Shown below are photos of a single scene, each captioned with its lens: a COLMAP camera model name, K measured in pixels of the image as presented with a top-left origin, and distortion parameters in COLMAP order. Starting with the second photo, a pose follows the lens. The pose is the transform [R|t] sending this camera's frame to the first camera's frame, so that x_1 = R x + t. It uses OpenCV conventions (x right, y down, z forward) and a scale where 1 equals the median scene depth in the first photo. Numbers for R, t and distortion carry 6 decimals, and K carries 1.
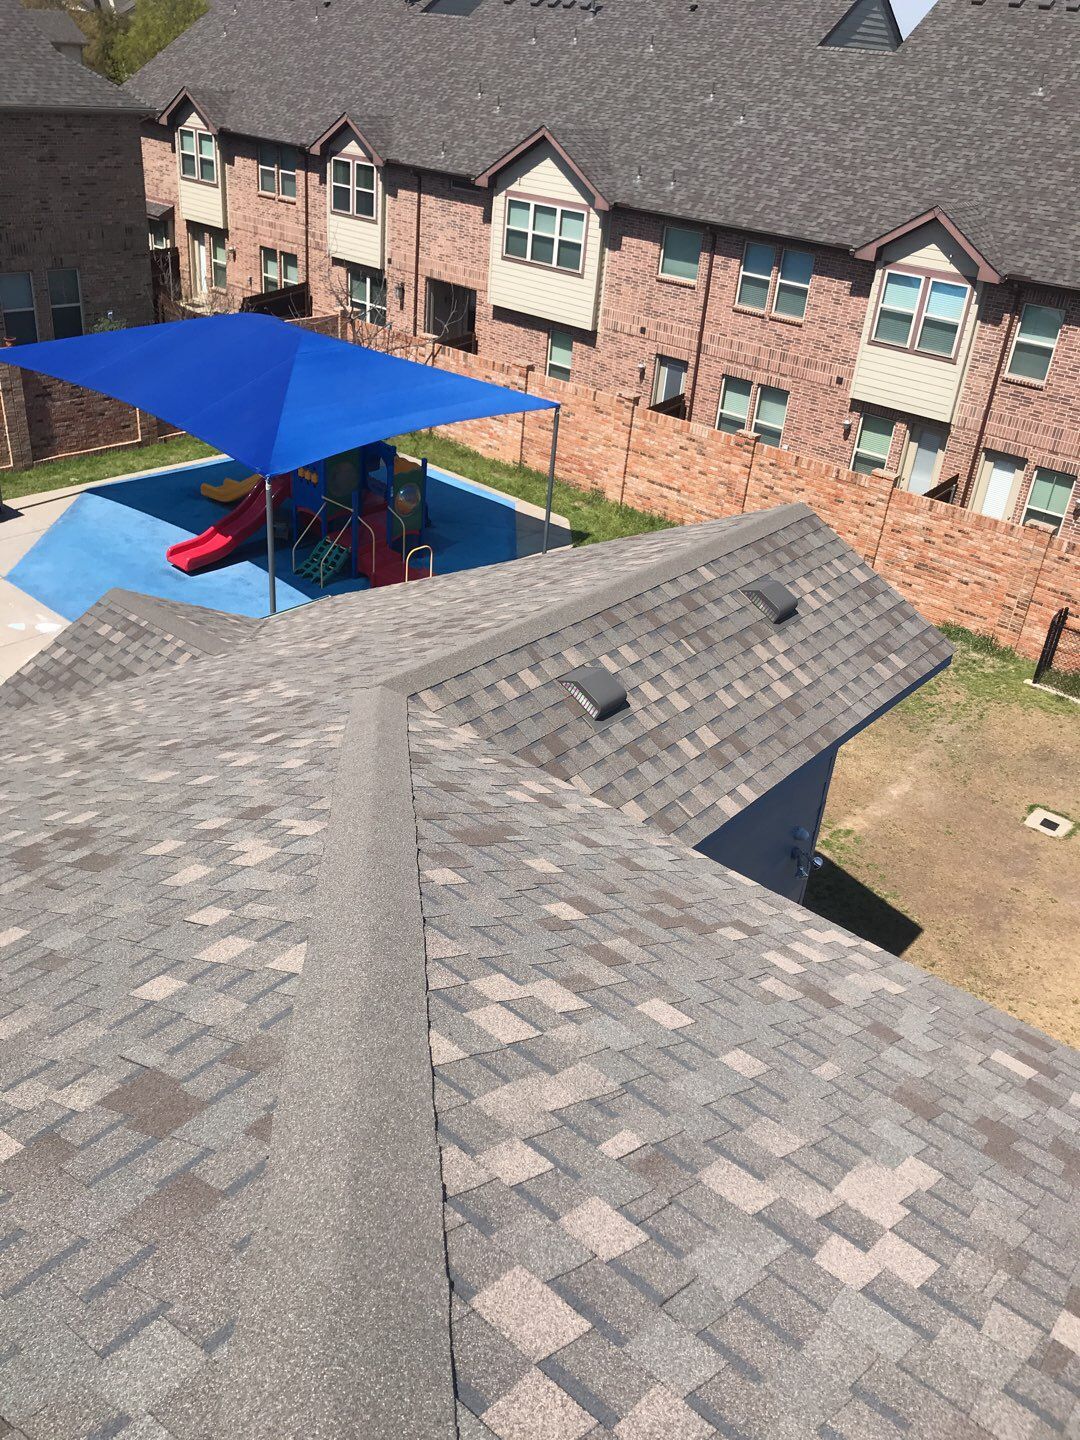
lens RADIAL K [[1168.3, 0, 550.1], [0, 1168.3, 715.7], [0, 0, 1]] dist [0.003492, 0.017923]
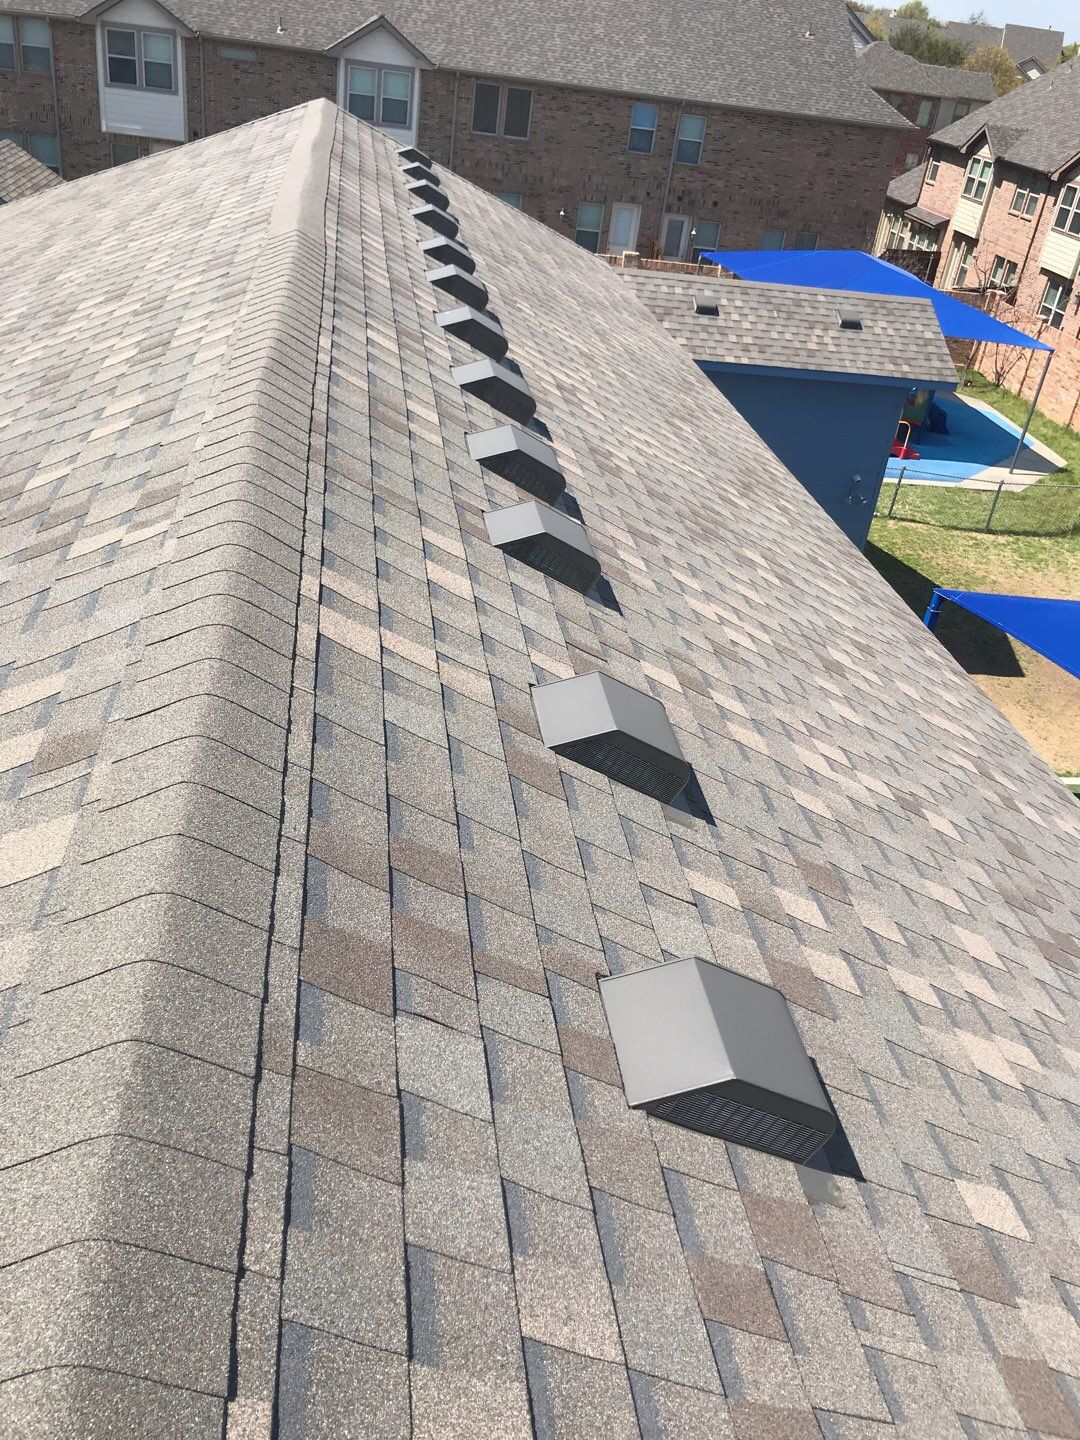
lens RADIAL K [[1168.3, 0, 550.1], [0, 1168.3, 715.7], [0, 0, 1]] dist [0.003492, 0.017923]
pose [[0.756838, 0.350335, -0.551780, 0.259231], [-0.374330, 0.924381, 0.073464, 0.133095], [0.535792, 0.150947, 0.830748, -0.195718]]
